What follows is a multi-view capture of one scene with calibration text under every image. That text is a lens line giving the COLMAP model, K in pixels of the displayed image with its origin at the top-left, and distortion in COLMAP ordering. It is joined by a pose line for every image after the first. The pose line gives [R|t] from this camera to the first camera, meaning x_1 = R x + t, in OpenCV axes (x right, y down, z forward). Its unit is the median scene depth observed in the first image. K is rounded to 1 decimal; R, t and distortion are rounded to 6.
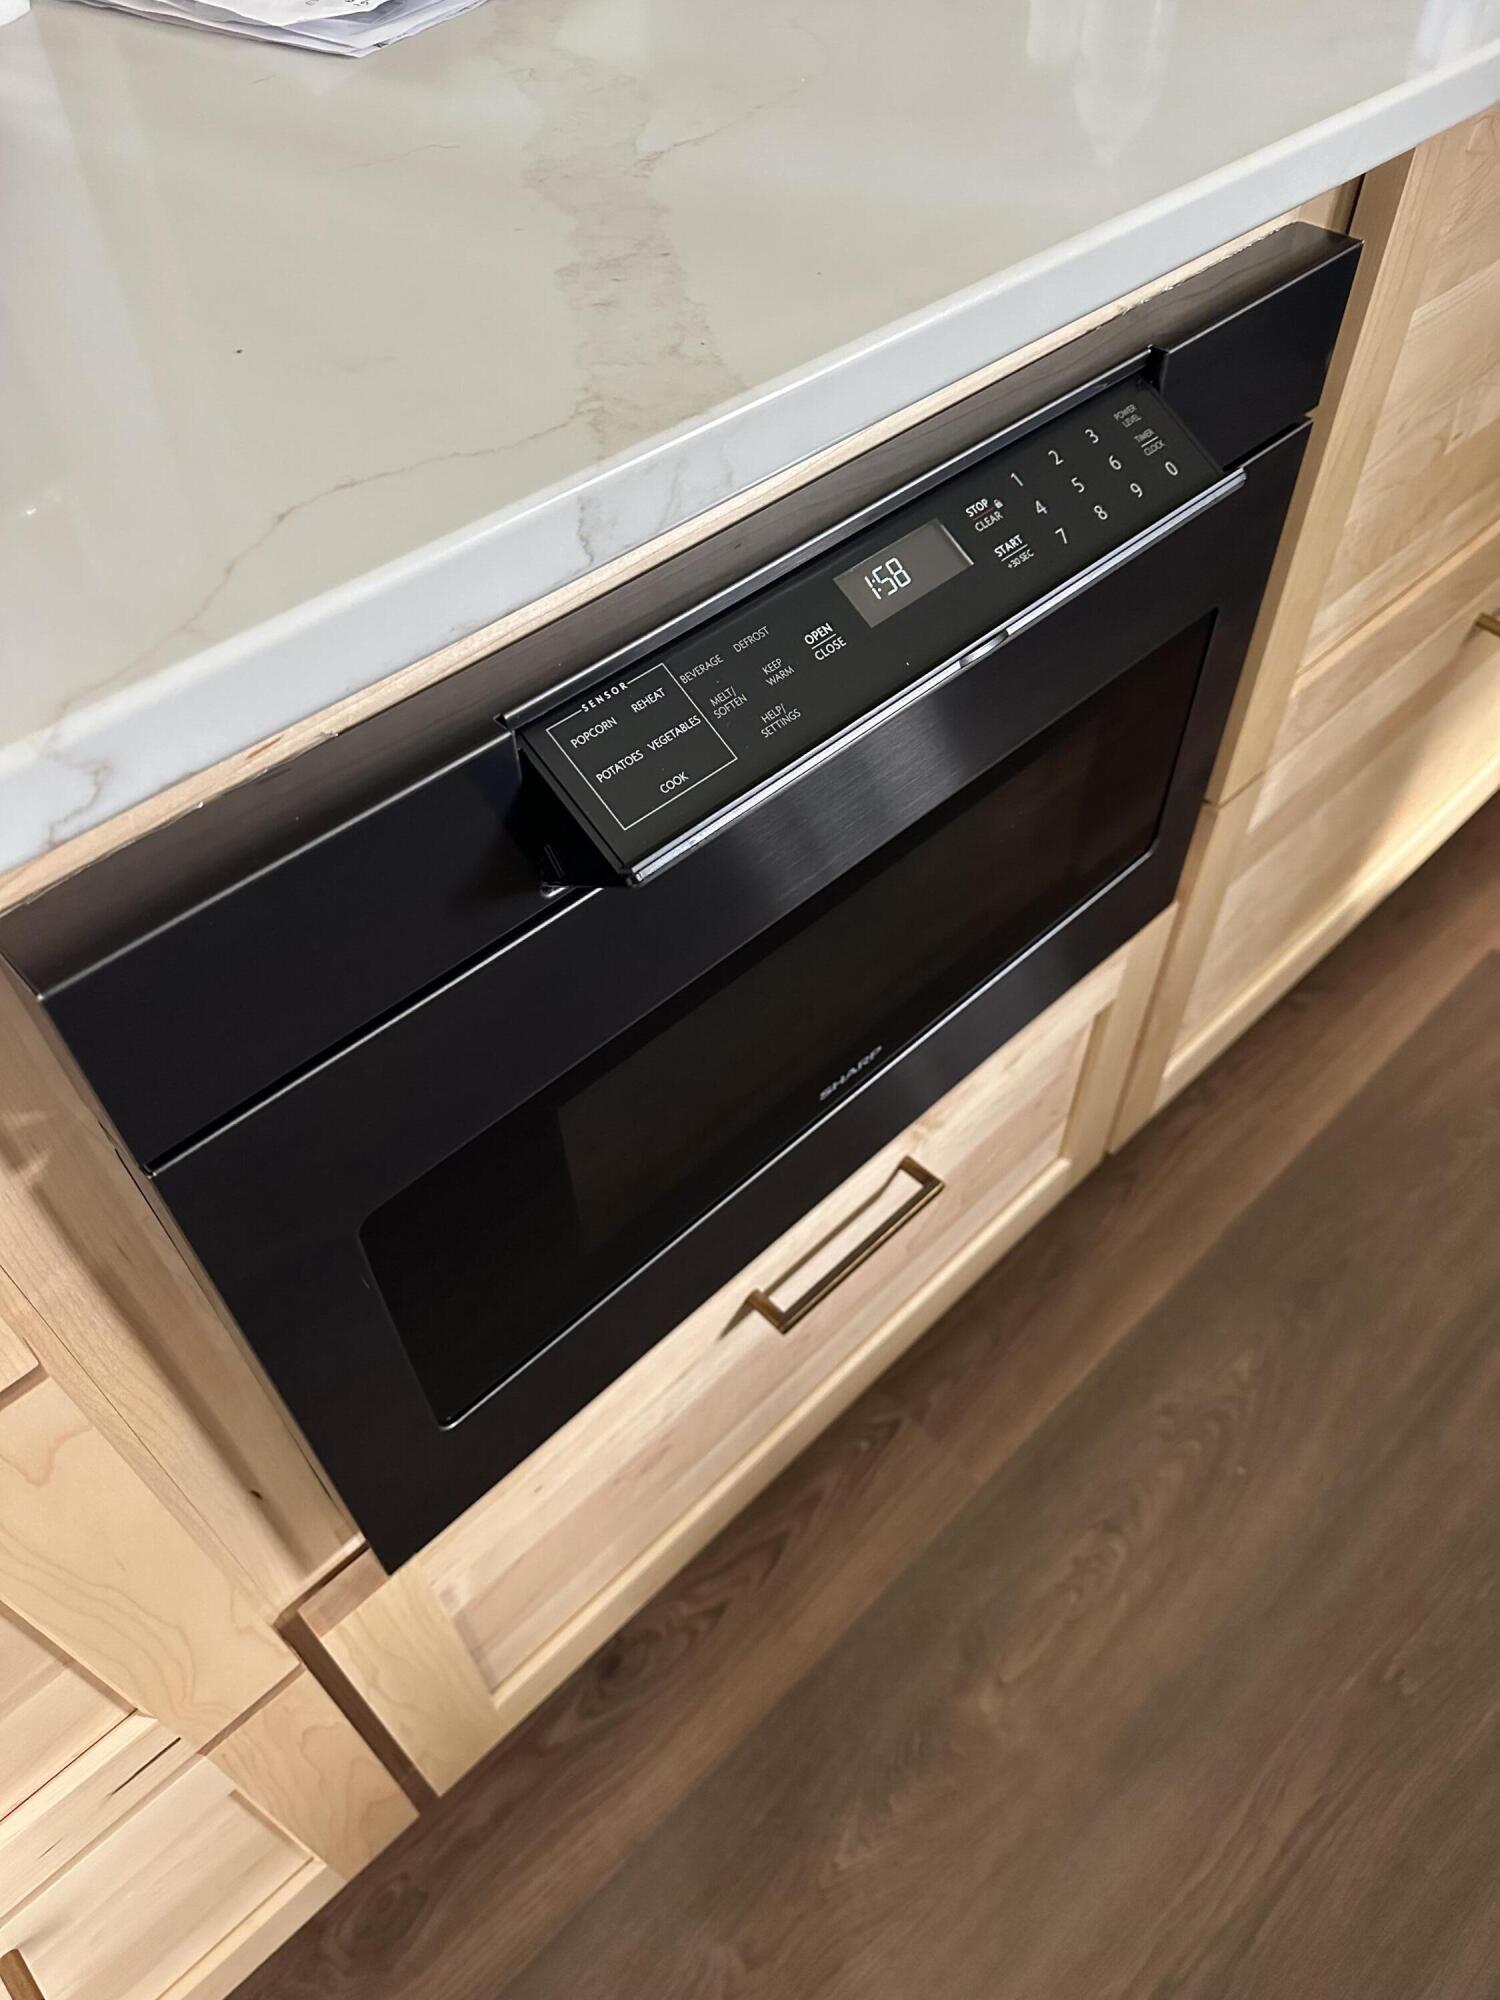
lens RADIAL K [[1420.5, 0, 753.4], [0, 1420.5, 999.9], [0, 0, 1]] dist [-0.003631, -0.009030]
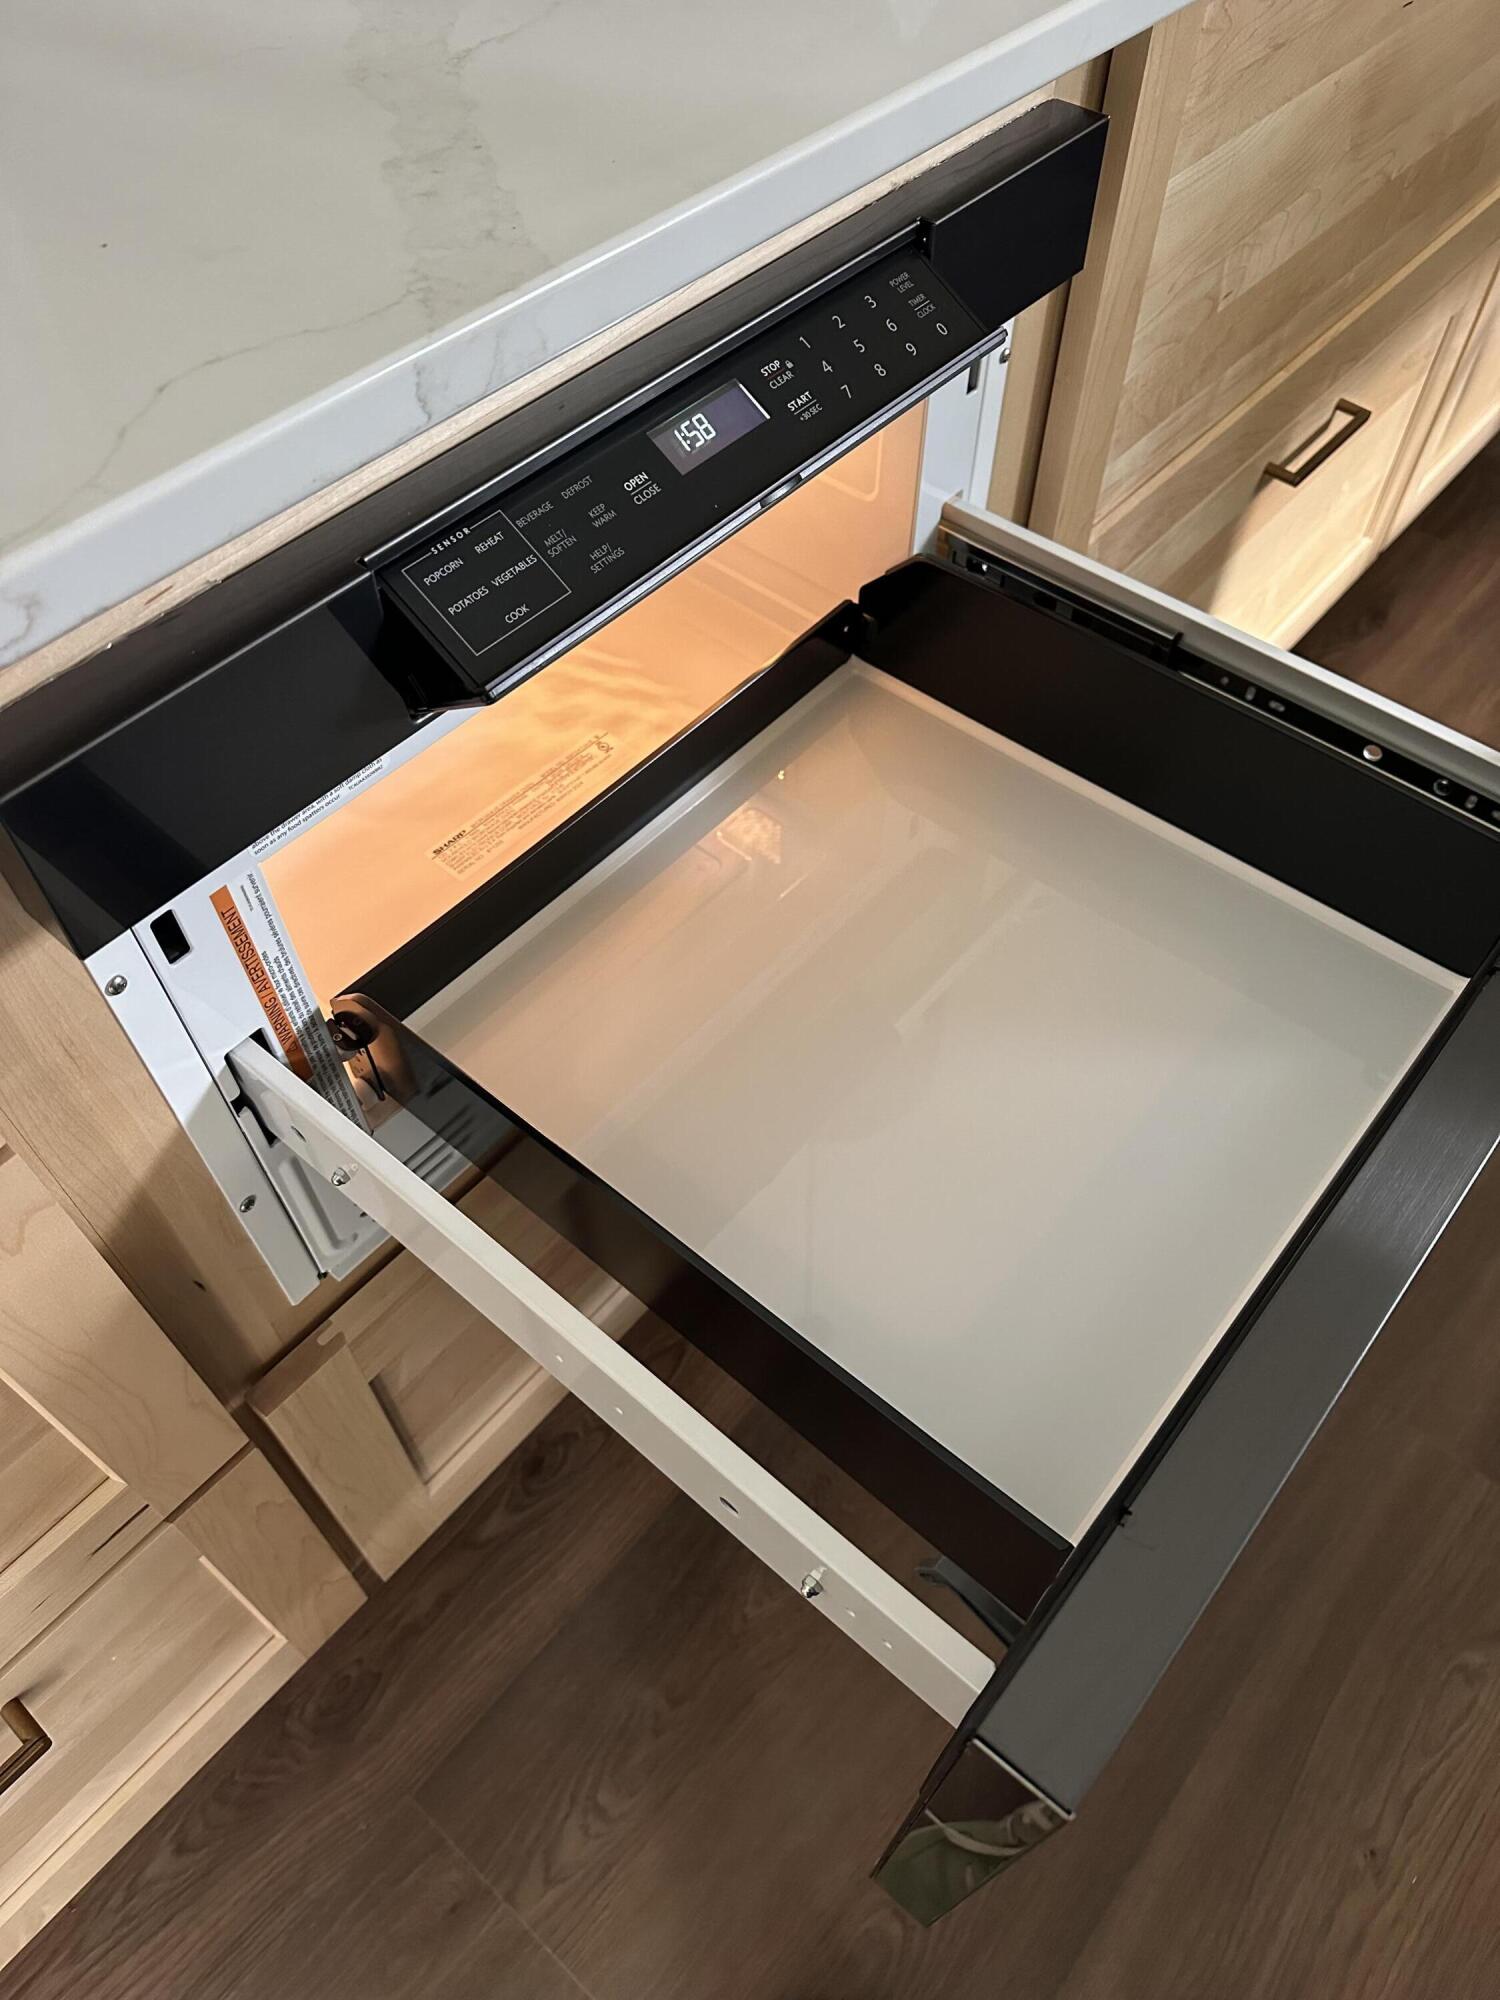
lens RADIAL K [[1420.5, 0, 753.4], [0, 1420.5, 999.9], [0, 0, 1]] dist [-0.003631, -0.009030]
pose [[0.995252, -0.065753, 0.071768, 0.026727], [0.060690, 0.995658, 0.070585, 0.074556], [-0.076097, -0.065894, 0.994921, -0.162235]]
